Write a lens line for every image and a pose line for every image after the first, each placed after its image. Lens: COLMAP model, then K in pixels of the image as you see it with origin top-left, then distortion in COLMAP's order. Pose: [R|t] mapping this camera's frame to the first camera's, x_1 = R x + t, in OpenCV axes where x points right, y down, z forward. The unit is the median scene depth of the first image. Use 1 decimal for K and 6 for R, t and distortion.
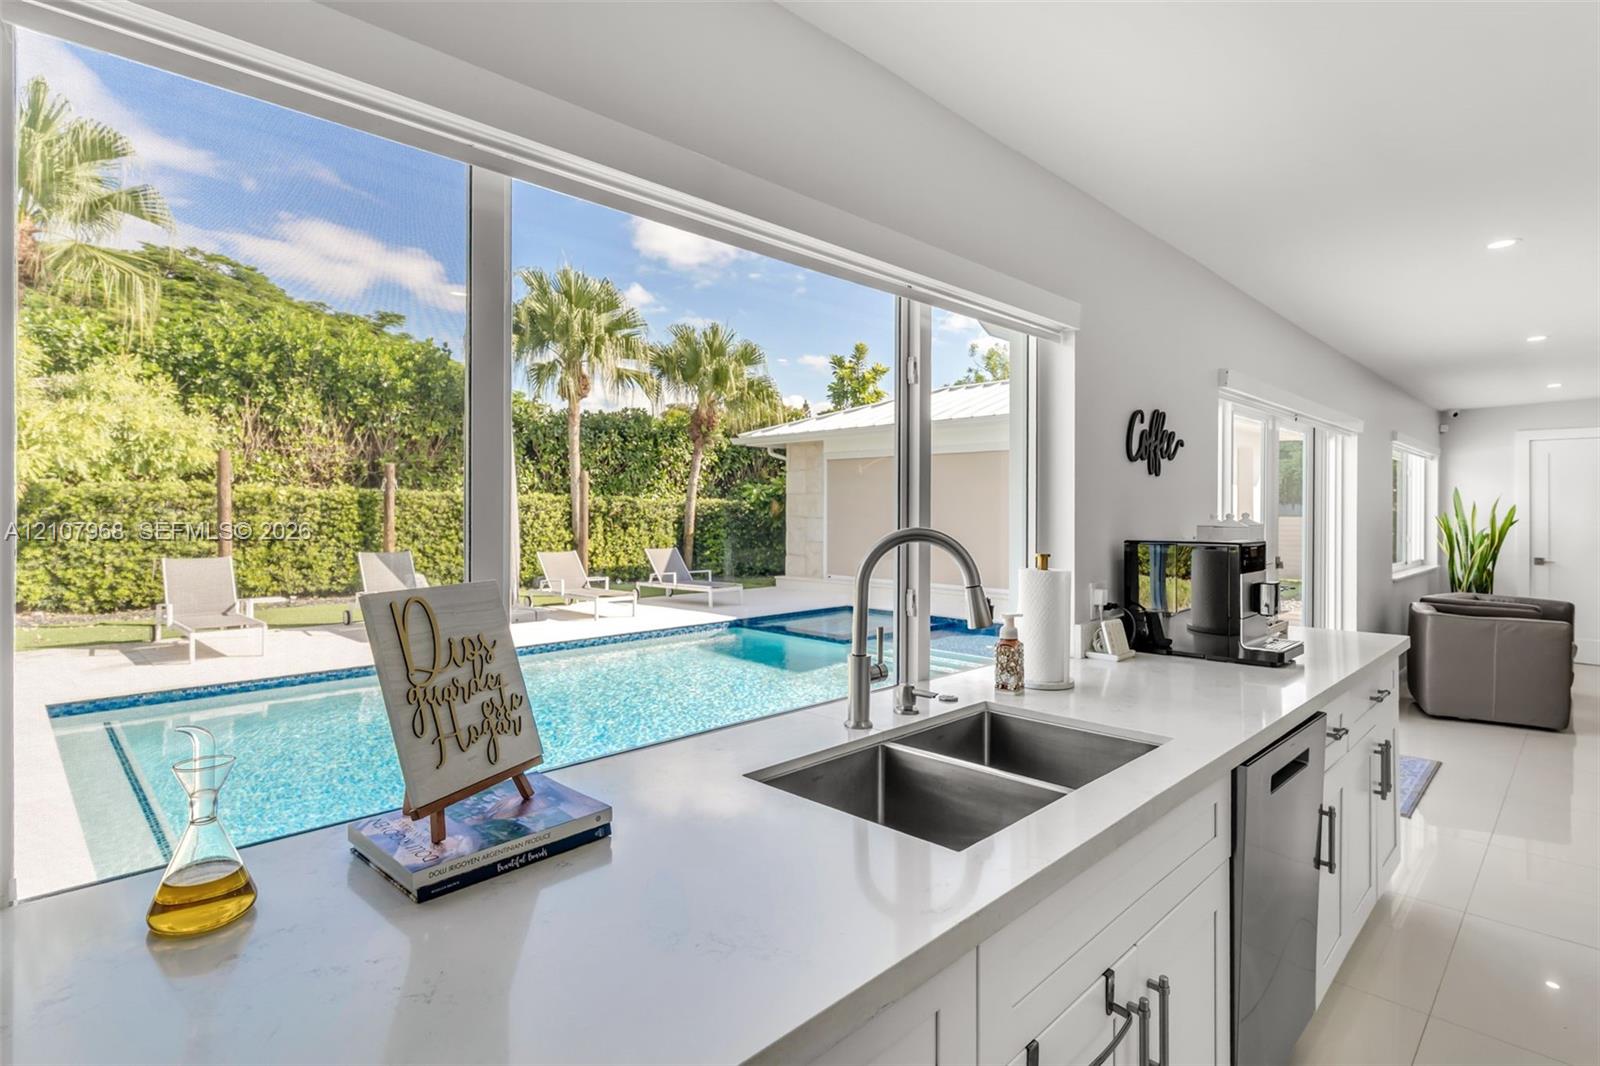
lens RADIAL K [[773.6, 0, 807.4], [0, 773.6, 521.4], [0, 0, 1]] dist [0.003205, -0.000816]
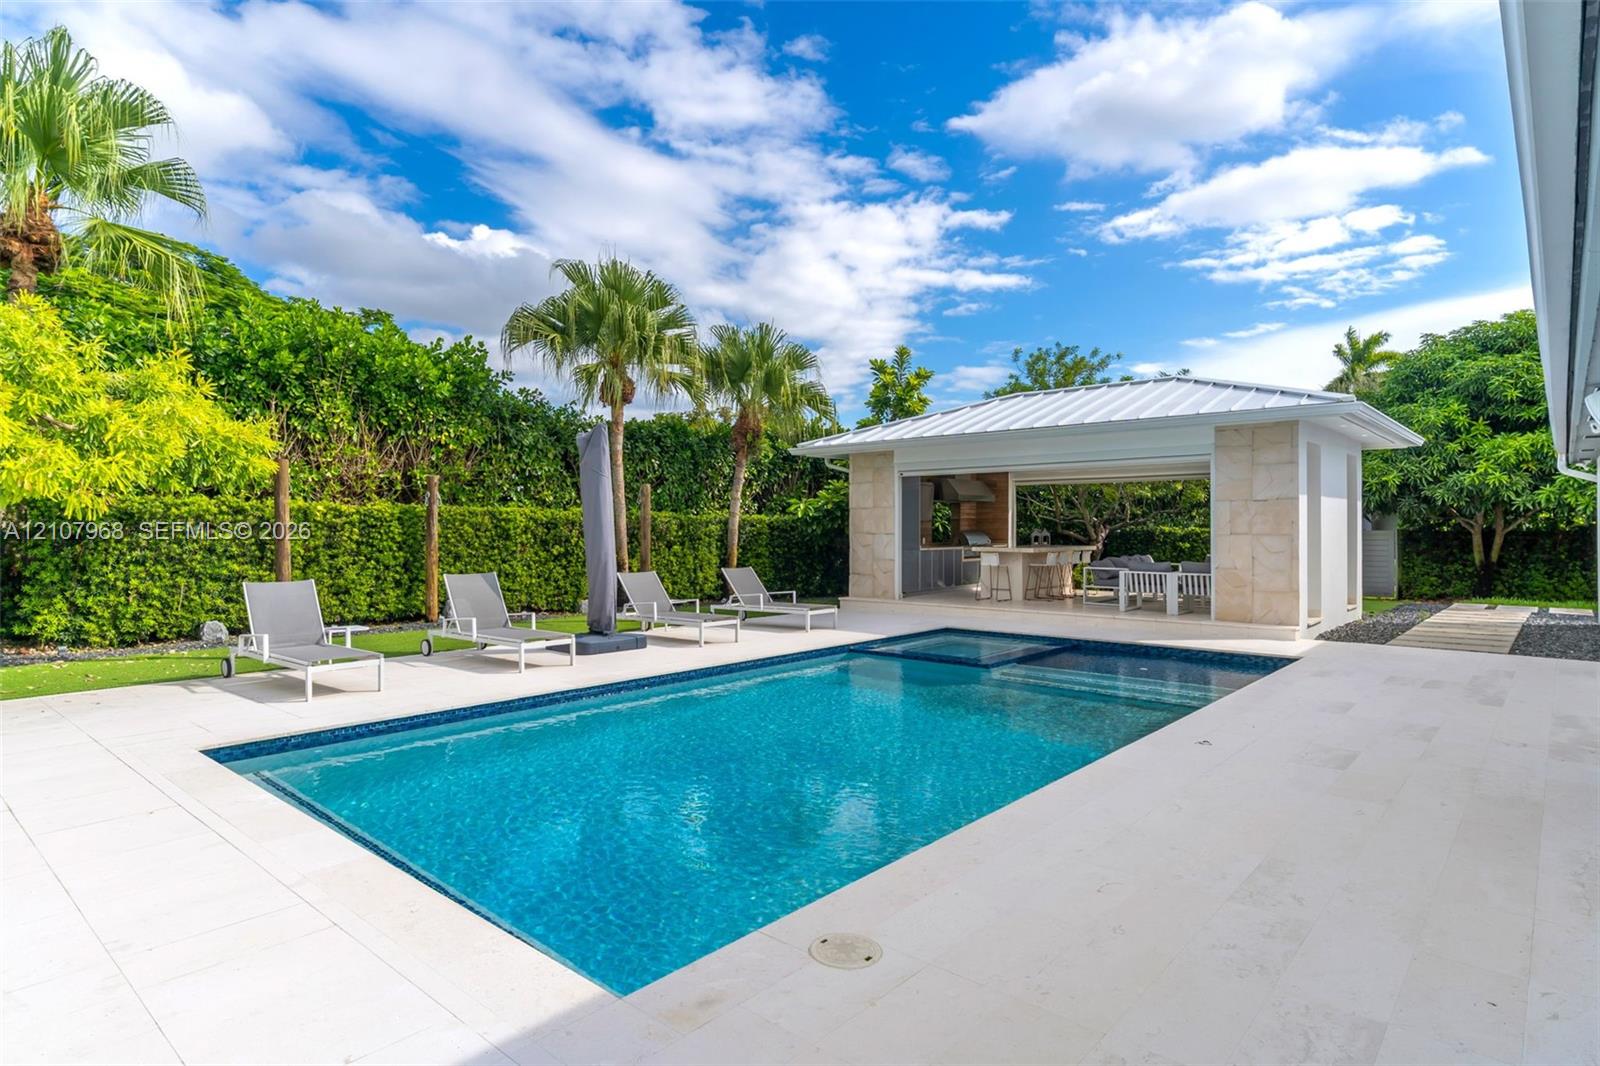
lens RADIAL K [[822.4, 0, 790.8], [0, 822.4, 543.6], [0, 0, 1]] dist [0.001935, -0.000203]
pose [[0.998488, -0.007070, 0.054516, -0.182077], [0.006933, 0.999972, 0.002703, 0.004181], [-0.054534, -0.002321, 0.998509, 0.027472]]
